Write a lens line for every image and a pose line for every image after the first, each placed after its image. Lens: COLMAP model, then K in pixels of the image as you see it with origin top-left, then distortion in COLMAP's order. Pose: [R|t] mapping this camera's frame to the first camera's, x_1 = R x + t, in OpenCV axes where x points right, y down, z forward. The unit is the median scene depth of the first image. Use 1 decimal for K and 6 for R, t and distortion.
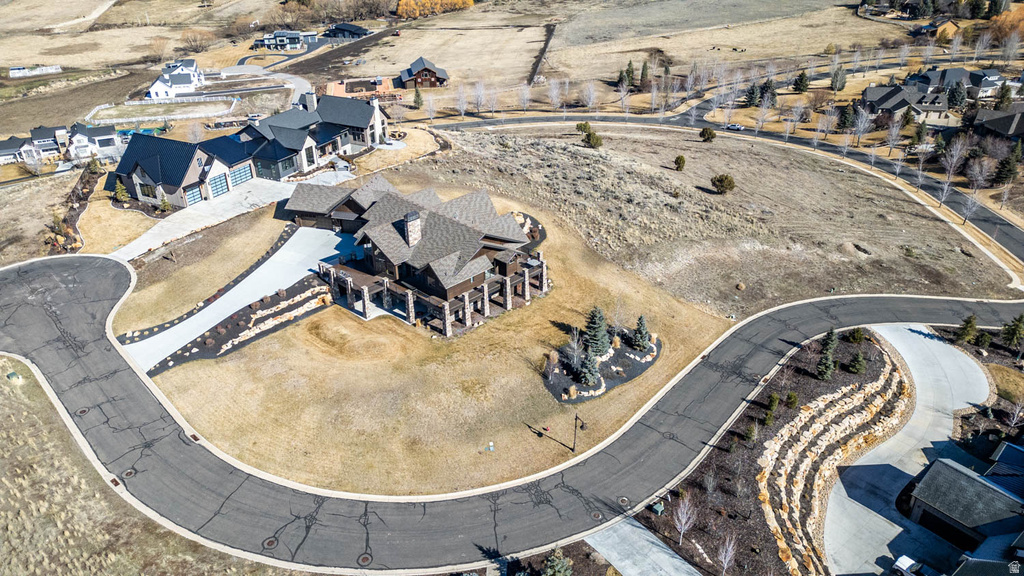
lens RADIAL K [[718.7, 0, 510.6], [0, 718.7, 289.4], [0, 0, 1]] dist [0.066603, -0.054847]
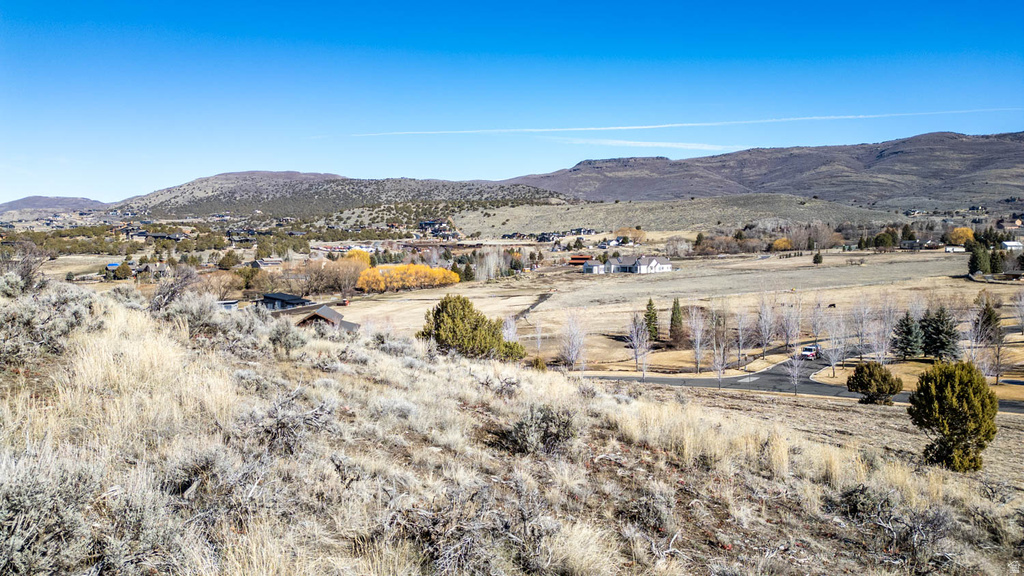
lens RADIAL K [[718.7, 0, 509.3], [0, 718.7, 289.4], [0, 0, 1]] dist [0.066603, -0.054847]
pose [[0.998516, 0.002807, -0.054383, 0.155213], [-0.025681, 0.904915, -0.424817, -0.134998], [0.048020, 0.425583, 0.903644, 0.865230]]
